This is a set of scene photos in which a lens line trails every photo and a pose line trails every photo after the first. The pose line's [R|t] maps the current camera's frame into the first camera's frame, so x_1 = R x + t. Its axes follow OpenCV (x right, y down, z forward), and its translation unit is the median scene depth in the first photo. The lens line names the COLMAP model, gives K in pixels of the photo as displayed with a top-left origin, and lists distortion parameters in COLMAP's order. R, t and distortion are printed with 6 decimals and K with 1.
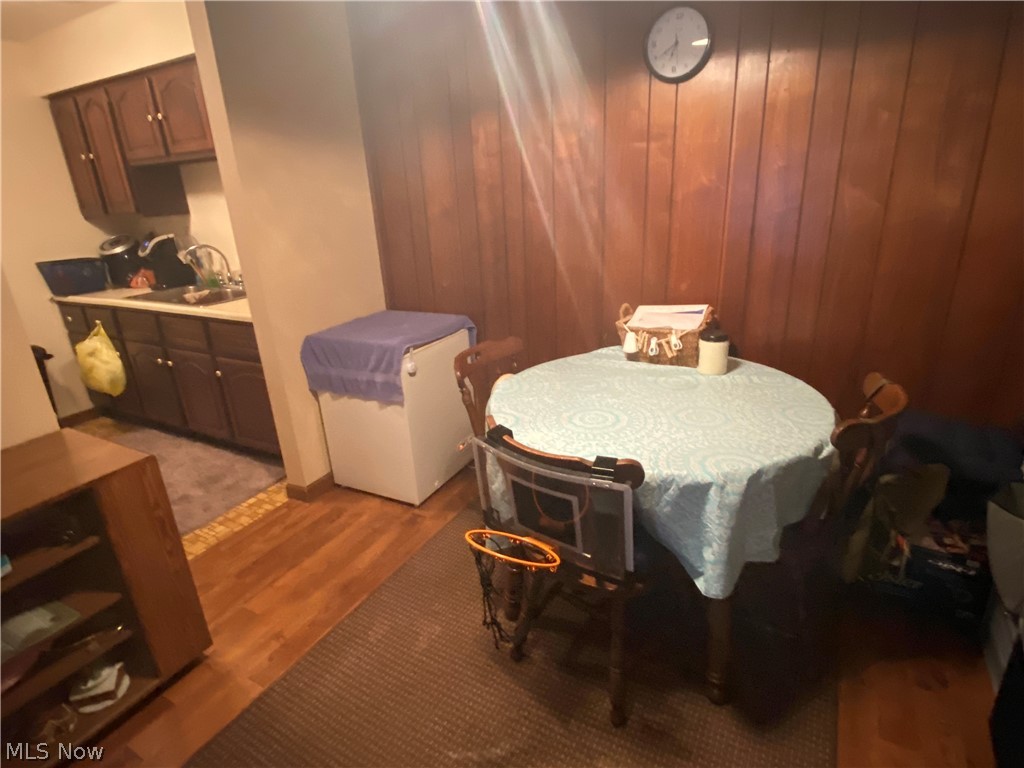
lens RADIAL K [[550.0, 0, 506.9], [0, 550.0, 390.6], [0, 0, 1]] dist [-0.003425, -0.002069]
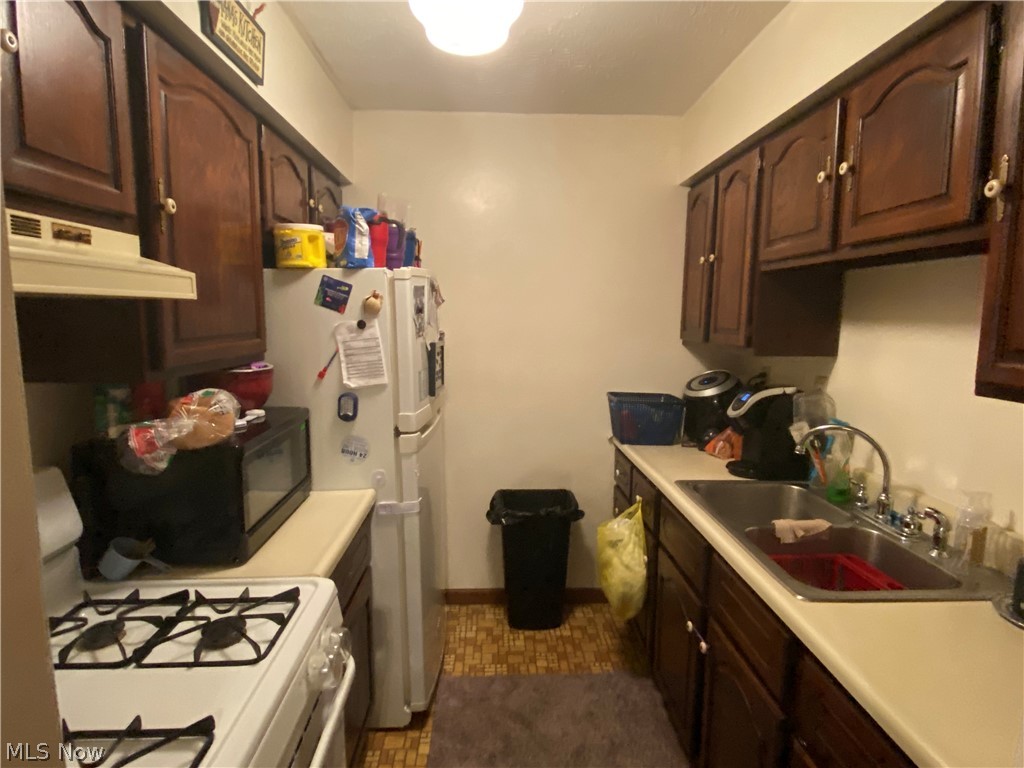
lens RADIAL K [[550.0, 0, 505.9], [0, 550.0, 381.3], [0, 0, 1]] dist [-0.003425, -0.002069]
pose [[0.513974, 0.162754, -0.842224, -0.296997], [-0.336059, 0.941557, -0.023133, -0.183913], [0.789237, 0.294927, 0.538631, 0.477234]]
